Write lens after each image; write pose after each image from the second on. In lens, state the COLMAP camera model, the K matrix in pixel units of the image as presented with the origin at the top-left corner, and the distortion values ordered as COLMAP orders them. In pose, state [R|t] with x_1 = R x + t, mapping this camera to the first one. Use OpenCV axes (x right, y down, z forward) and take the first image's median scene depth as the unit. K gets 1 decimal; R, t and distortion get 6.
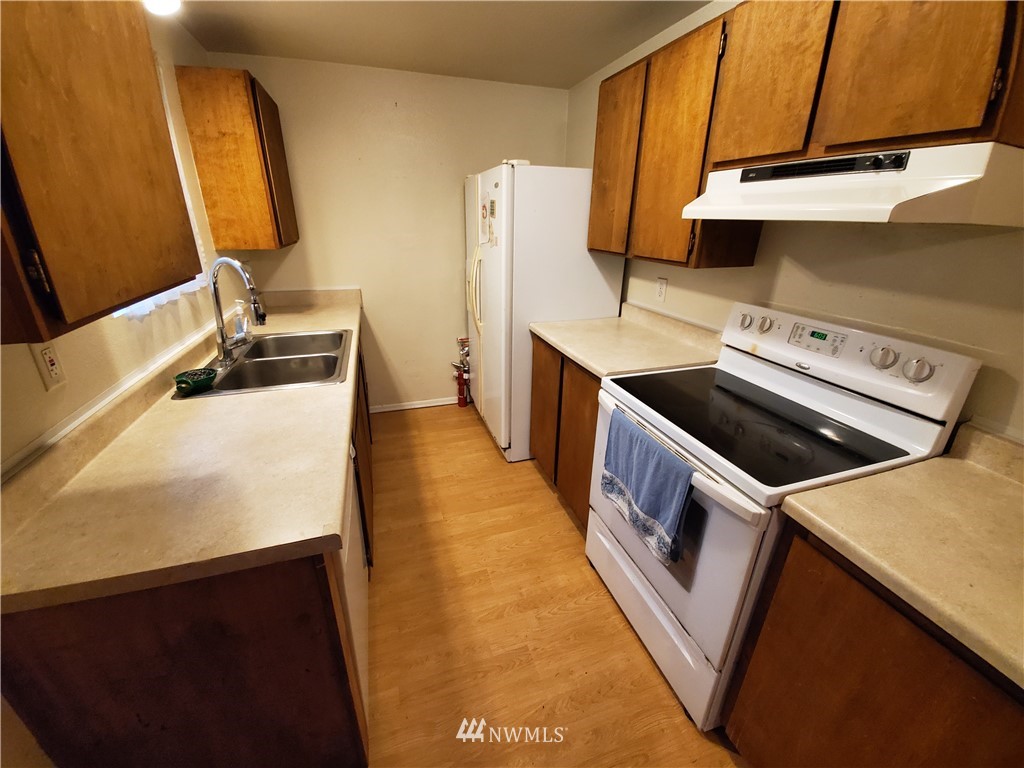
lens RADIAL K [[399.9, 0, 510.5], [0, 399.9, 380.5], [0, 0, 1]] dist [0.008643, -0.012926]
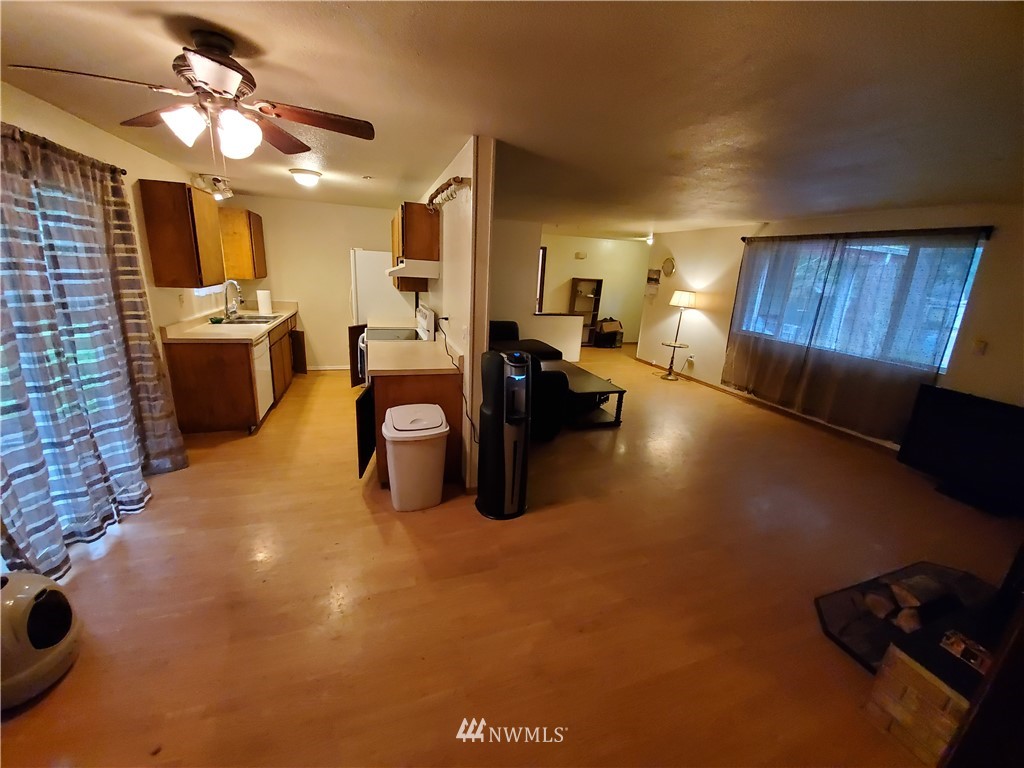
lens RADIAL K [[399.9, 0, 510.5], [0, 399.9, 380.5], [0, 0, 1]] dist [0.008643, -0.012926]
pose [[0.999320, 0.030734, 0.020385, 0.999945], [-0.028150, 0.992758, -0.116789, 0.548605], [-0.023826, 0.116136, 0.992948, -1.452421]]
